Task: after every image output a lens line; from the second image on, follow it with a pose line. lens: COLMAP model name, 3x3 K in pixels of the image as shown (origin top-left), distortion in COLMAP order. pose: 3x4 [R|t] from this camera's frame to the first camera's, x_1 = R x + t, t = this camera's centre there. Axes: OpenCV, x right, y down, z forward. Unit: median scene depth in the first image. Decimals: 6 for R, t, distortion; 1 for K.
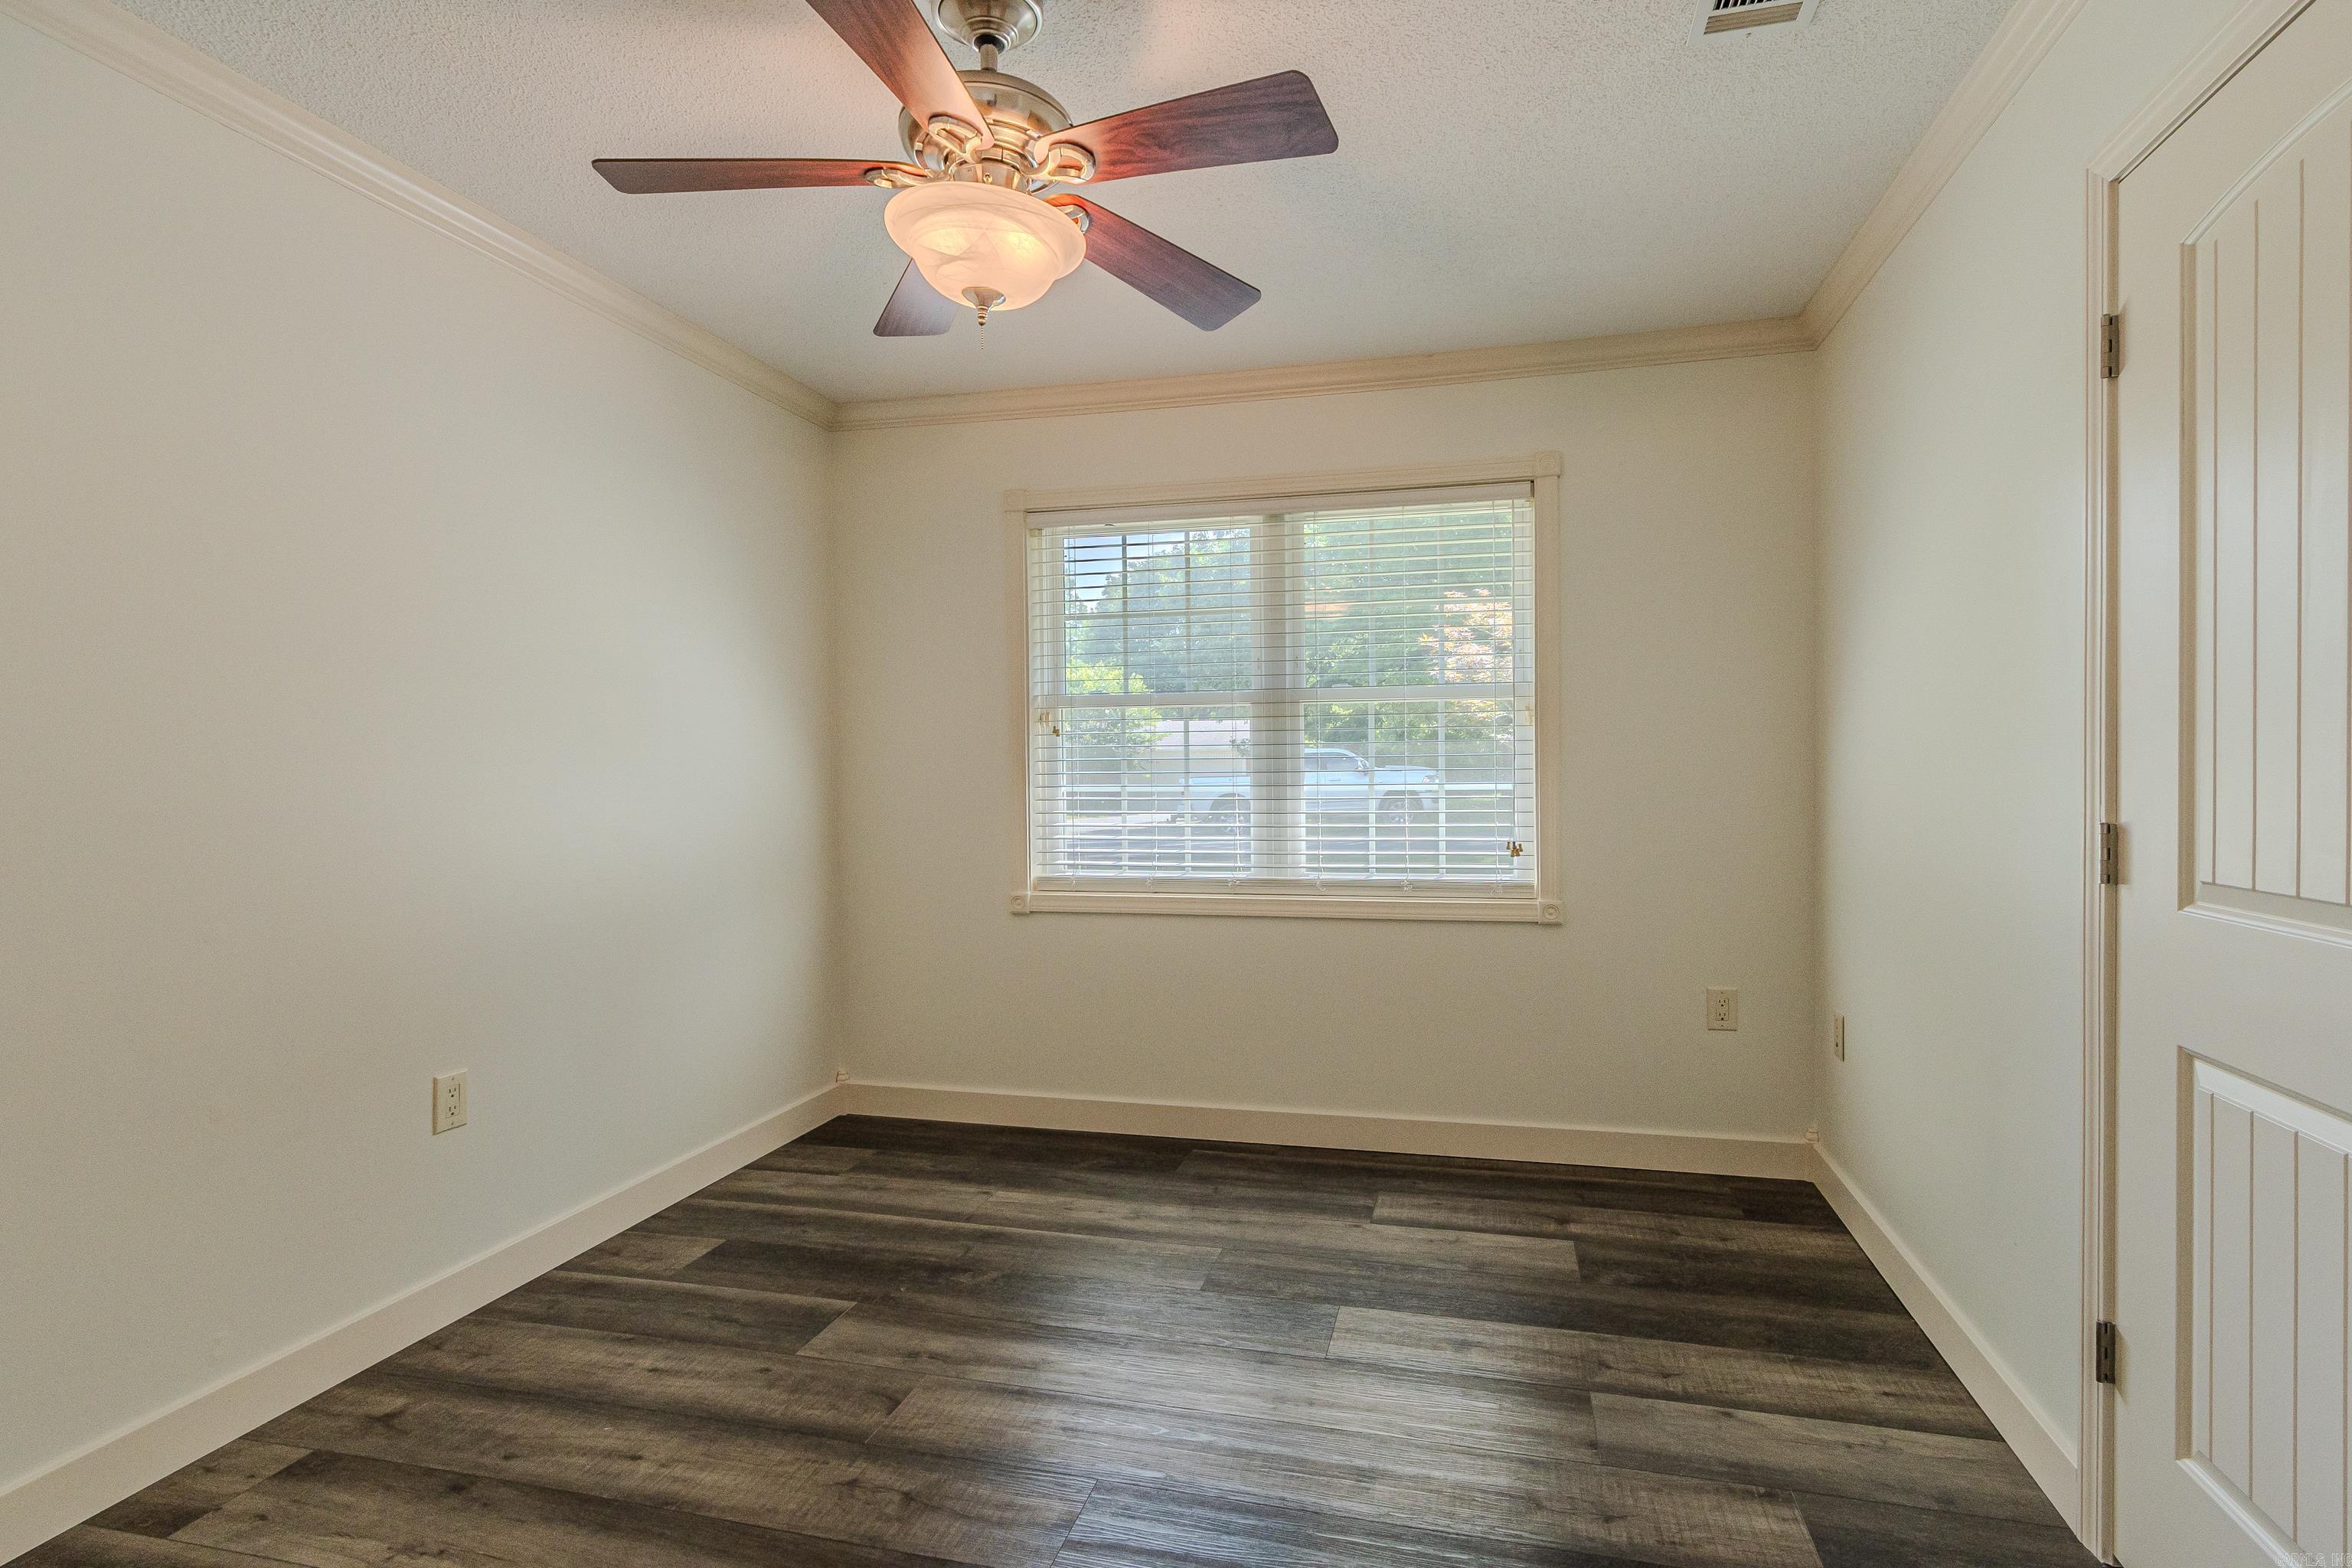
lens RADIAL K [[1113.6, 0, 1169.7], [0, 1113.6, 781.5], [0, 0, 1]] dist [-0.001797, 0.000026]
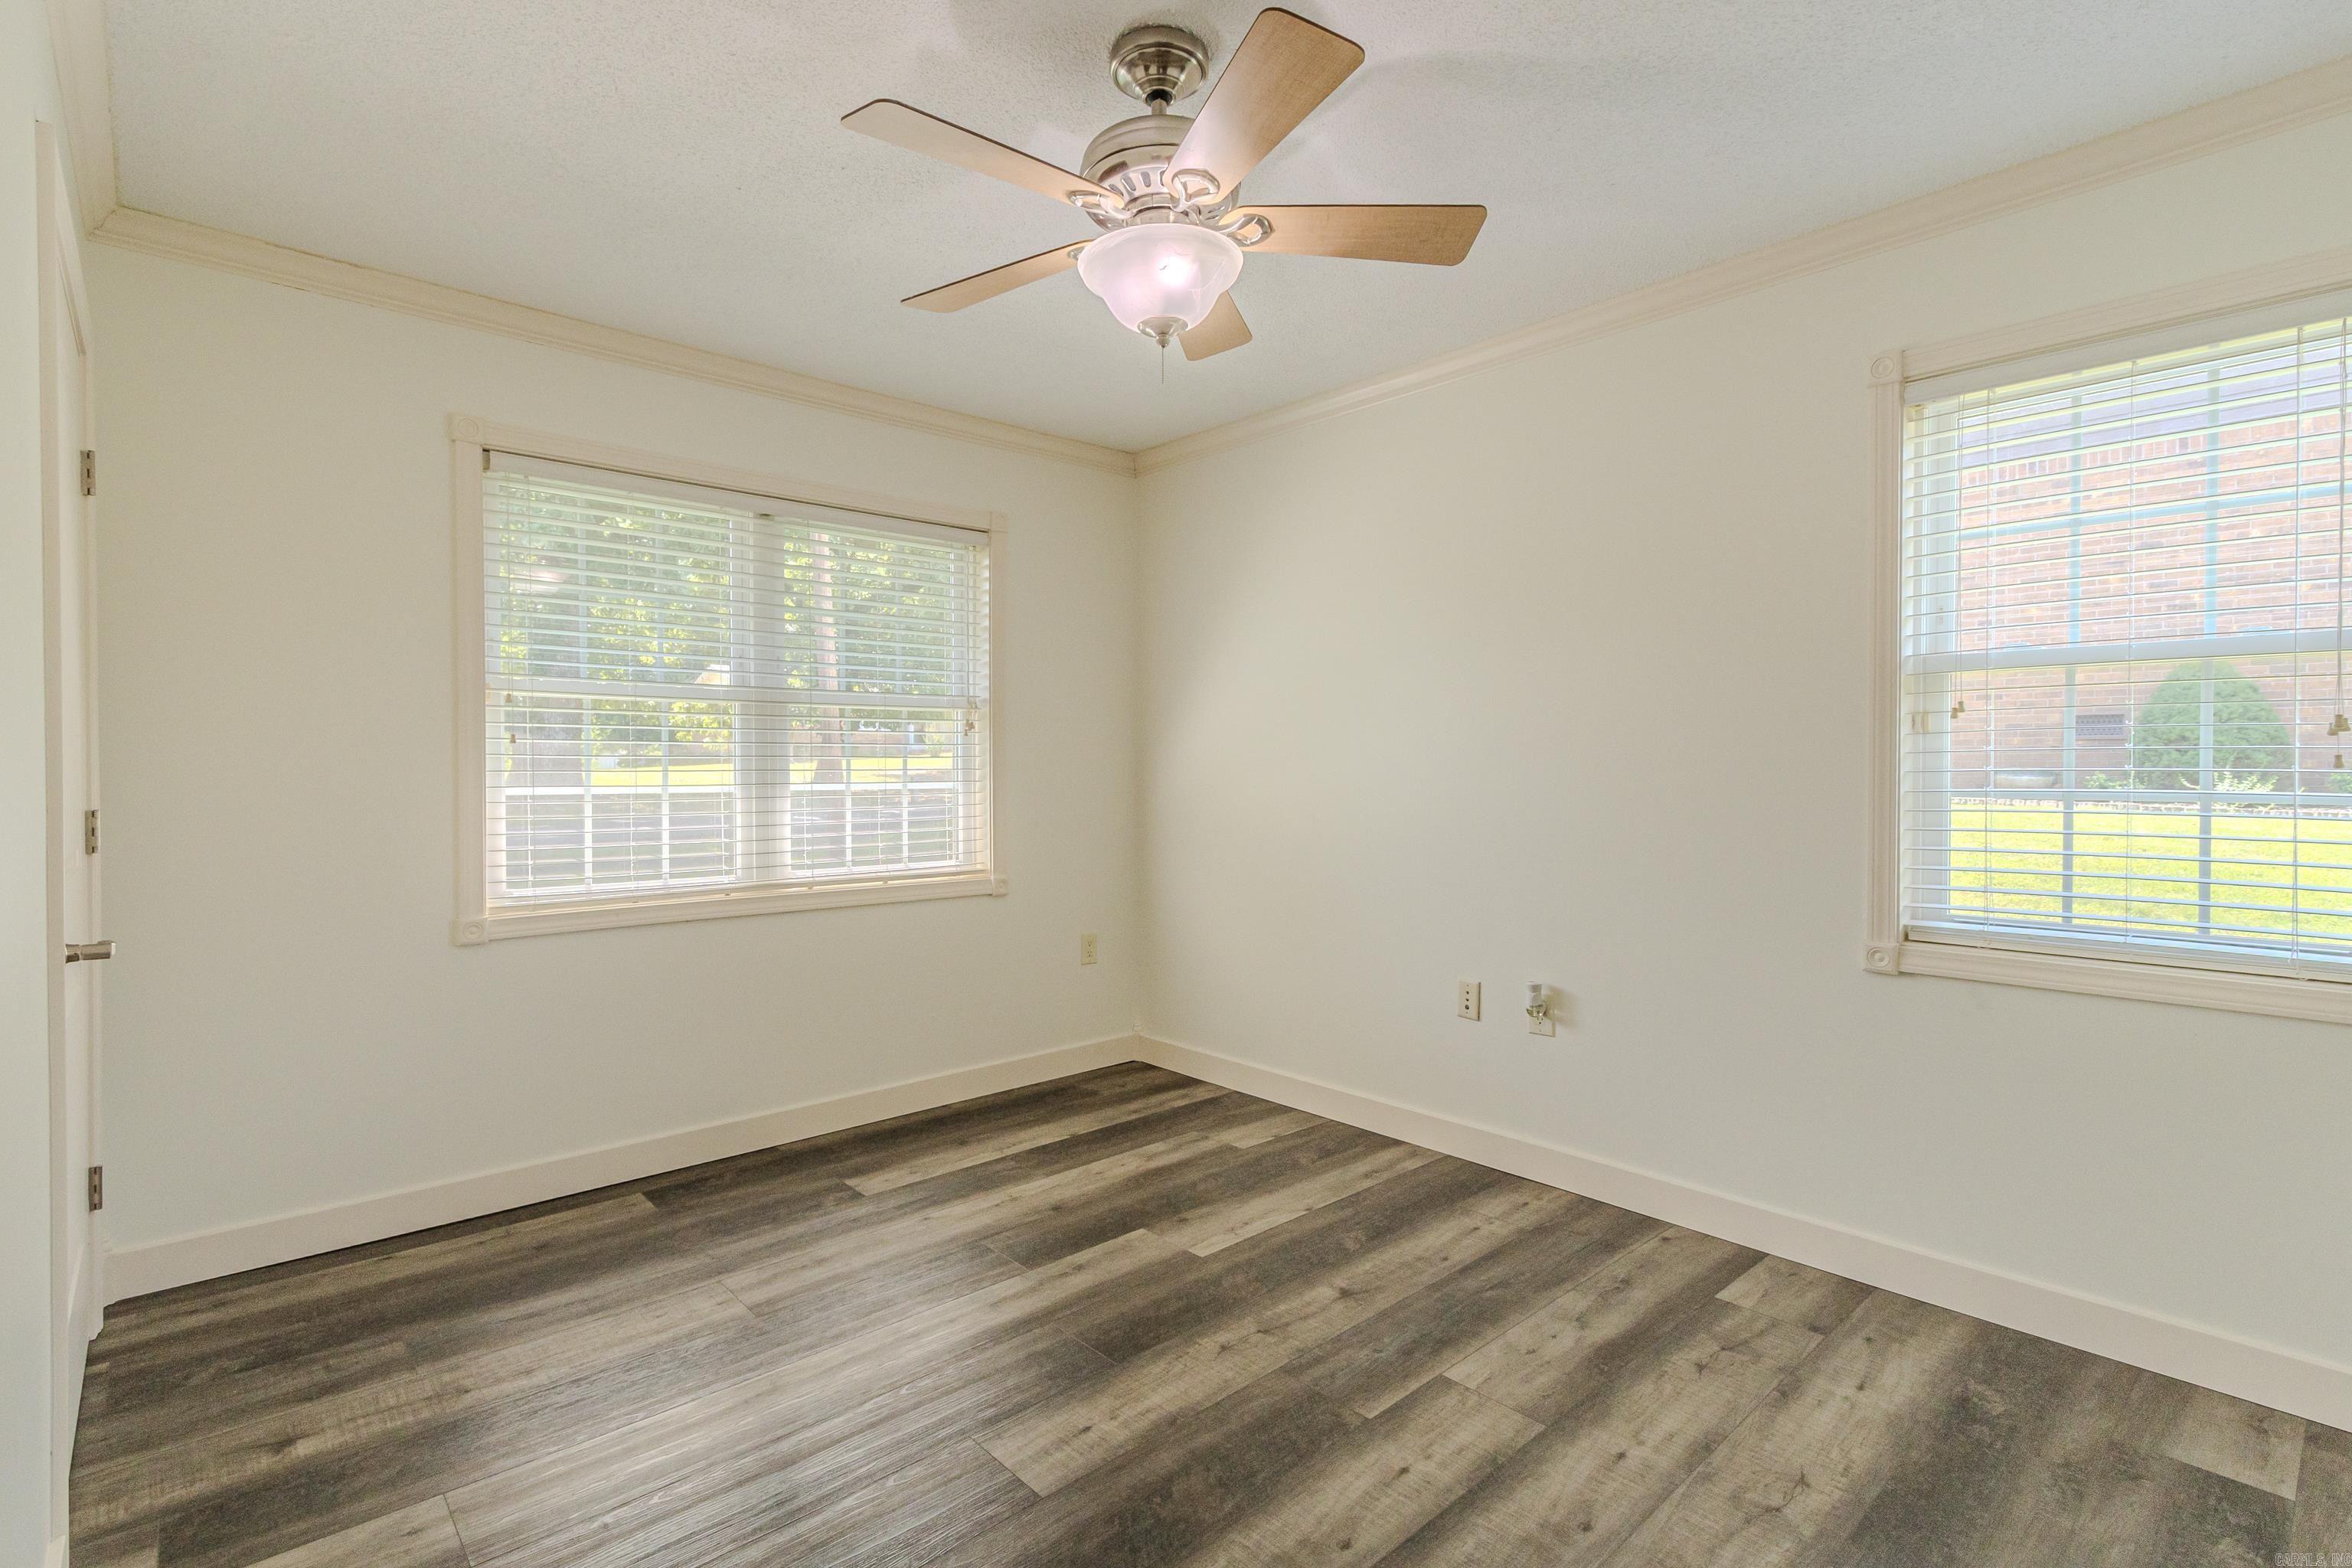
lens RADIAL K [[1113.6, 0, 1162.8], [0, 1113.6, 775.5], [0, 0, 1]] dist [-0.001797, 0.000026]
pose [[0.588923, -0.002572, 0.808185, -0.502120], [0.011413, 0.999922, -0.005134, 0.004753], [-0.808108, 0.012247, 0.588906, 0.124667]]
